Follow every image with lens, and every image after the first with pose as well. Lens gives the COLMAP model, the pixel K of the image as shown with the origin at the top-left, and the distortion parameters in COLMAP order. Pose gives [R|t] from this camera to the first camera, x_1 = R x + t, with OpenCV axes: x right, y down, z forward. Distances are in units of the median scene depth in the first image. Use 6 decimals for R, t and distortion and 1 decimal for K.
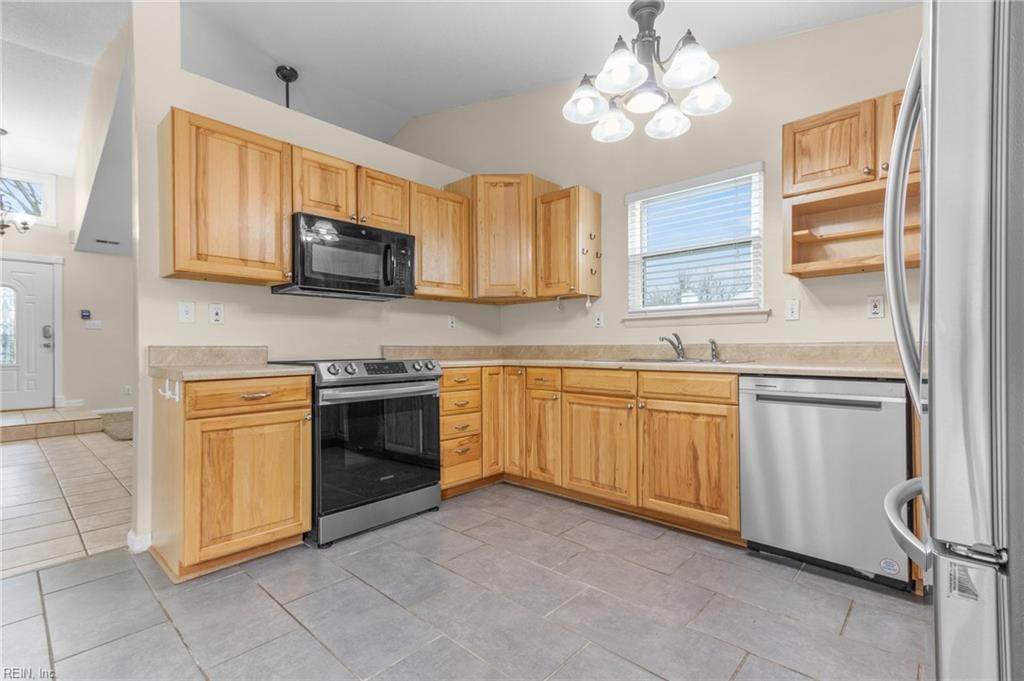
lens RADIAL K [[462.9, 0, 510.8], [0, 462.9, 344.1], [0, 0, 1]] dist [0.018479, -0.000818]
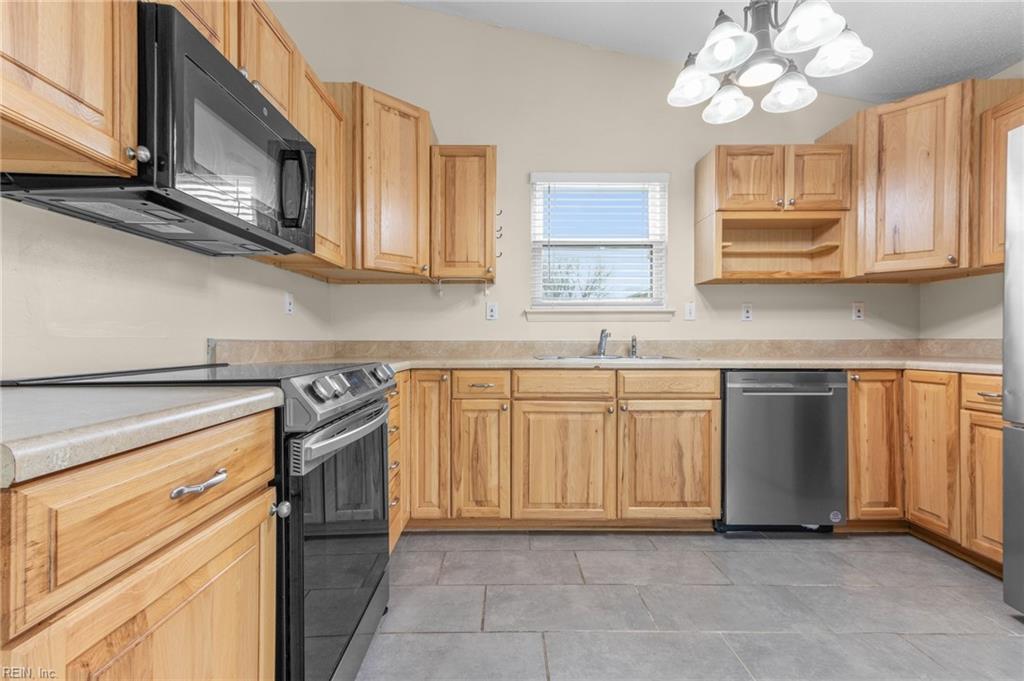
lens RADIAL K [[462.9, 0, 510.8], [0, 462.9, 344.1], [0, 0, 1]] dist [0.018479, -0.000818]
pose [[0.730425, 0.001257, 0.682992, -0.483821], [-0.006621, 0.999964, 0.005239, 0.004240], [-0.682961, -0.008349, 0.730407, 0.469053]]
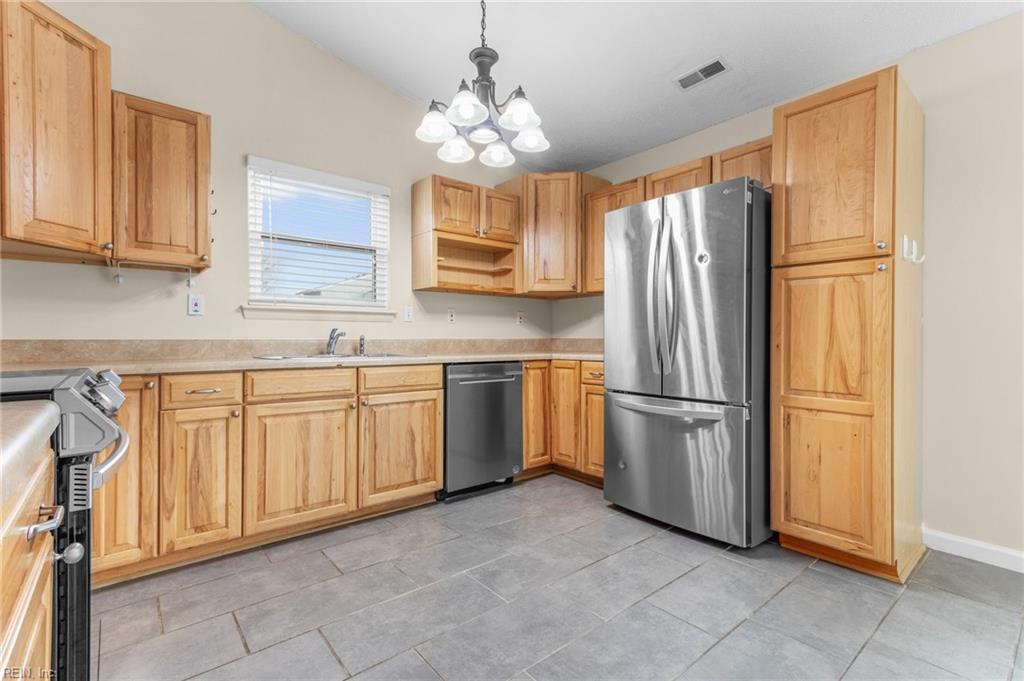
lens RADIAL K [[463.3, 0, 506.5], [0, 463.3, 339.5], [0, 0, 1]] dist [0.018808, -0.000106]
pose [[0.144492, 0.006262, 0.989486, -0.613119], [-0.004215, 0.999975, -0.005712, 0.004416], [-0.989497, -0.003345, 0.144515, 0.546264]]
